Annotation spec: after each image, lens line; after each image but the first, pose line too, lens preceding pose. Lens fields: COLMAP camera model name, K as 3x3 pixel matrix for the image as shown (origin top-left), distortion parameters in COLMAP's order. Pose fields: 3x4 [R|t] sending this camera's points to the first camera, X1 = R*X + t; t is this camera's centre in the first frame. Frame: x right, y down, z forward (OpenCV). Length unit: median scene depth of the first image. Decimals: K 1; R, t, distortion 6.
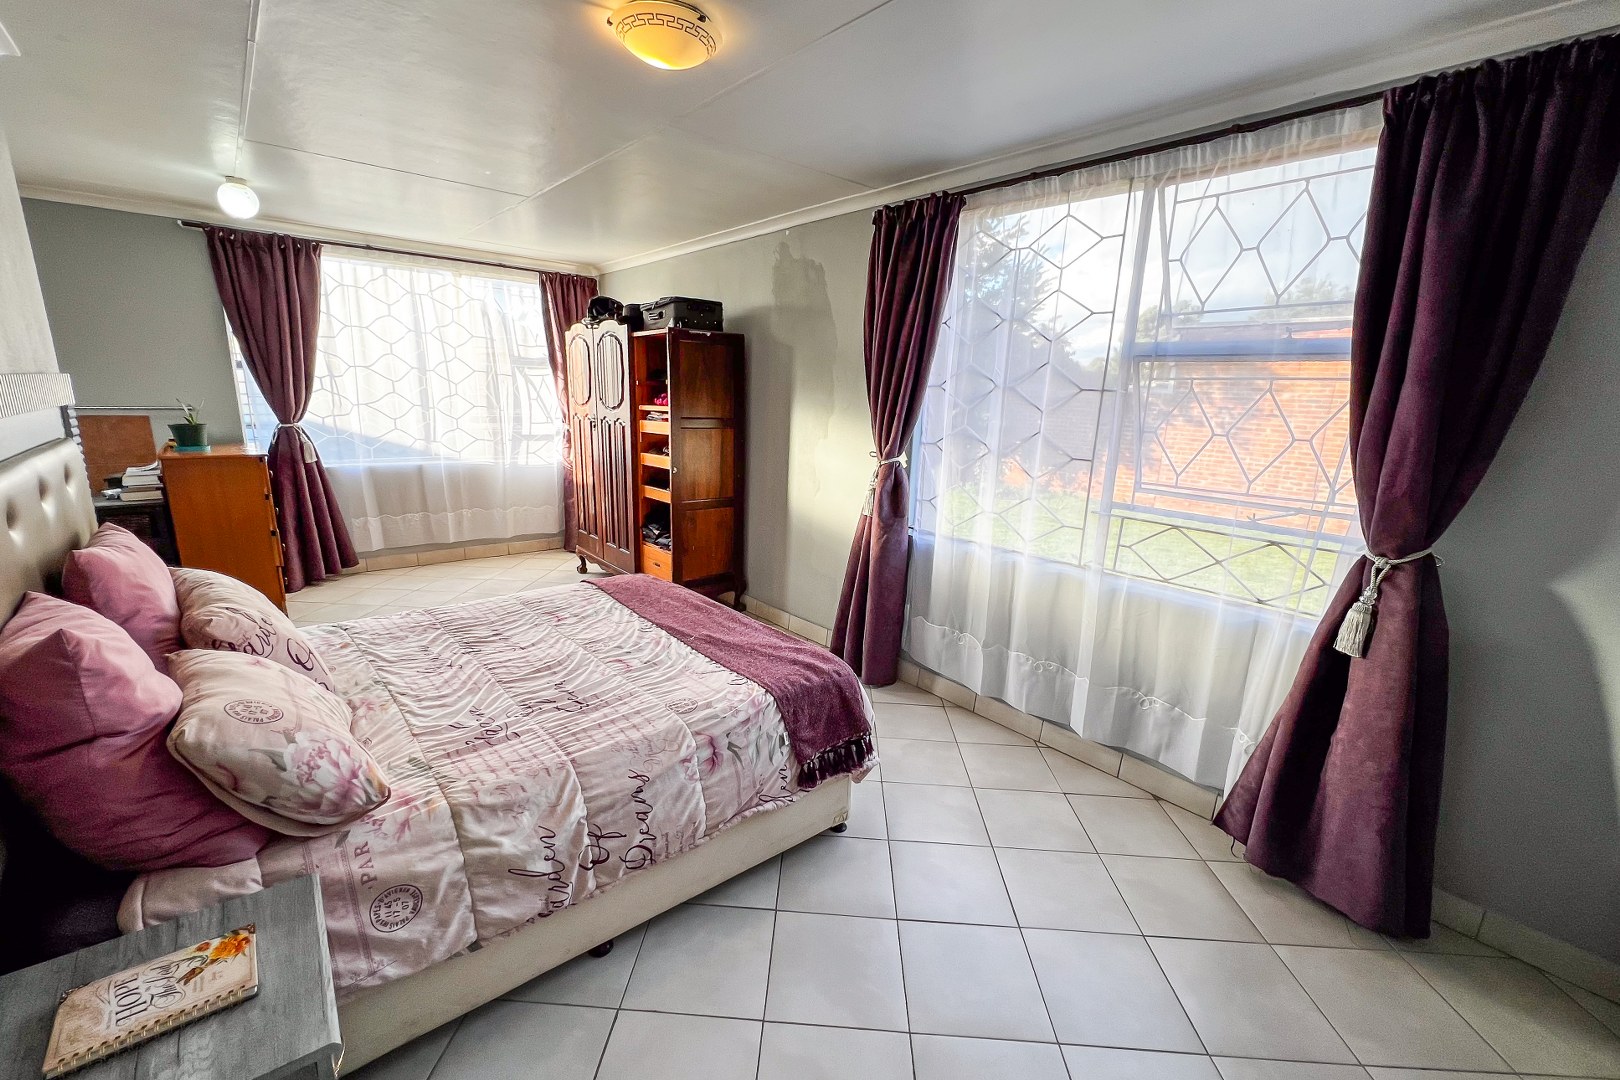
lens RADIAL K [[656.5, 0, 841.6], [0, 656.5, 544.7], [0, 0, 1]] dist [-0.002252, -0.000650]
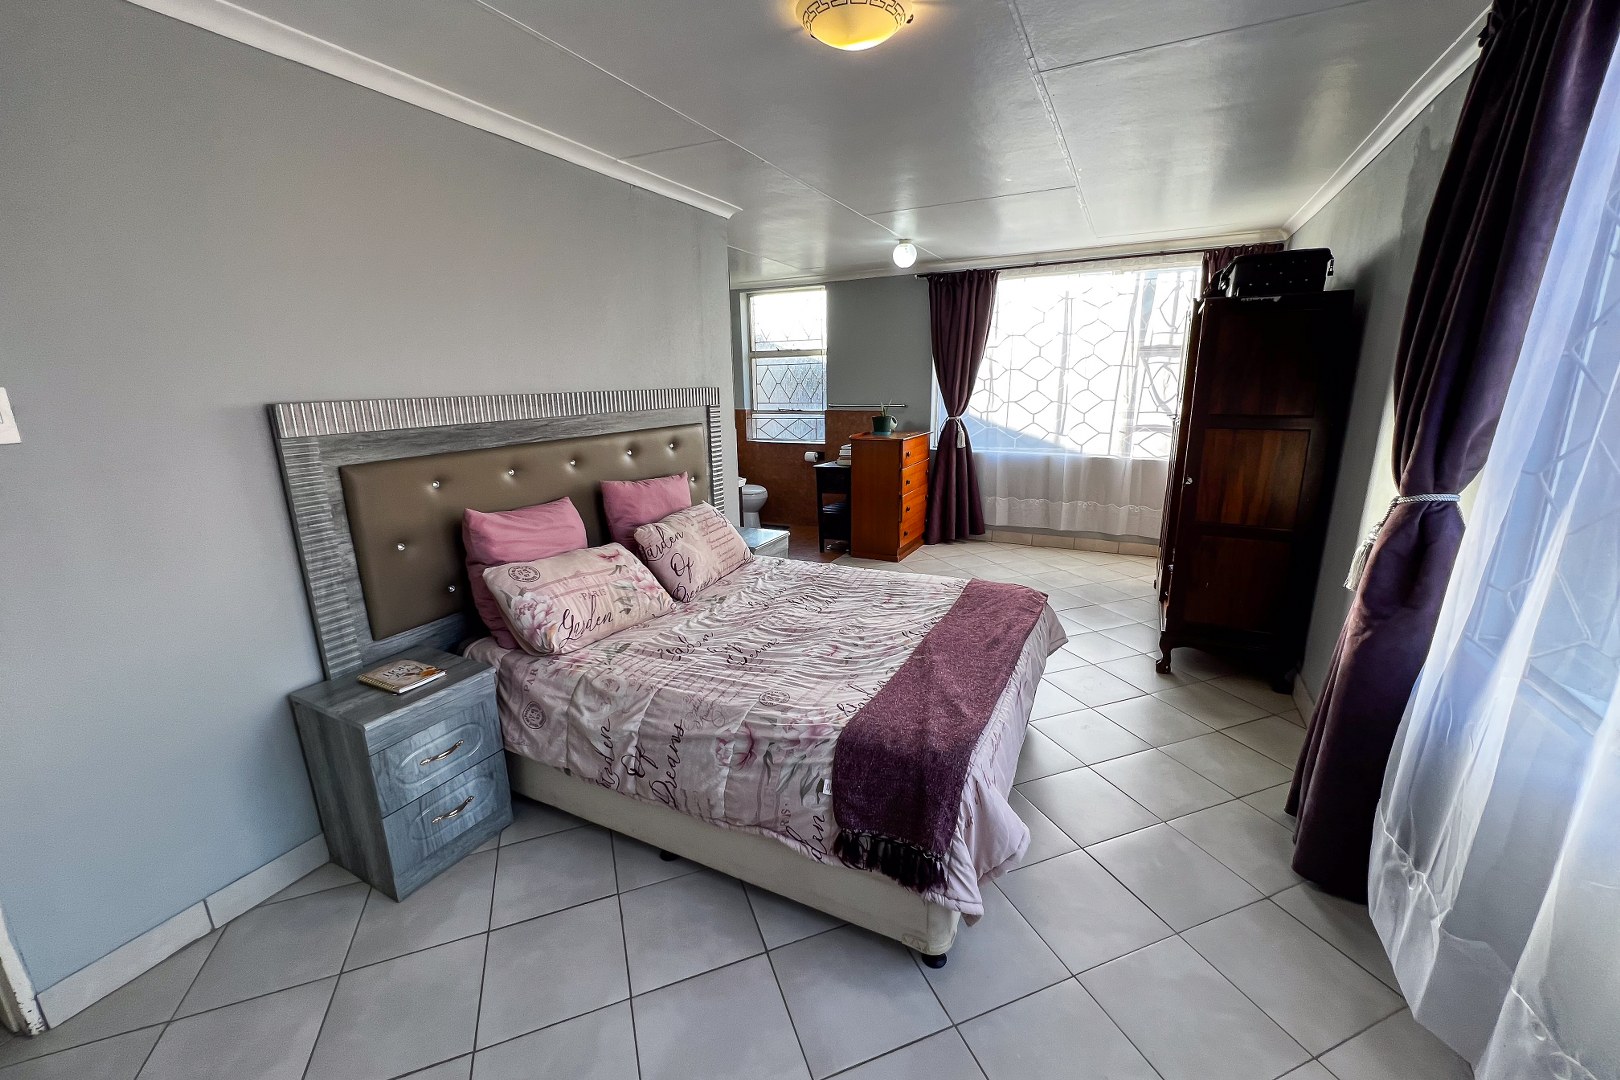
lens RADIAL K [[656.5, 0, 811.1], [0, 656.5, 533.5], [0, 0, 1]] dist [-0.002252, -0.000650]
pose [[0.374871, 0.169223, -0.911501, 0.576820], [-0.178674, 0.977954, 0.108077, -0.106816], [0.909696, 0.122347, 0.396843, 0.547447]]
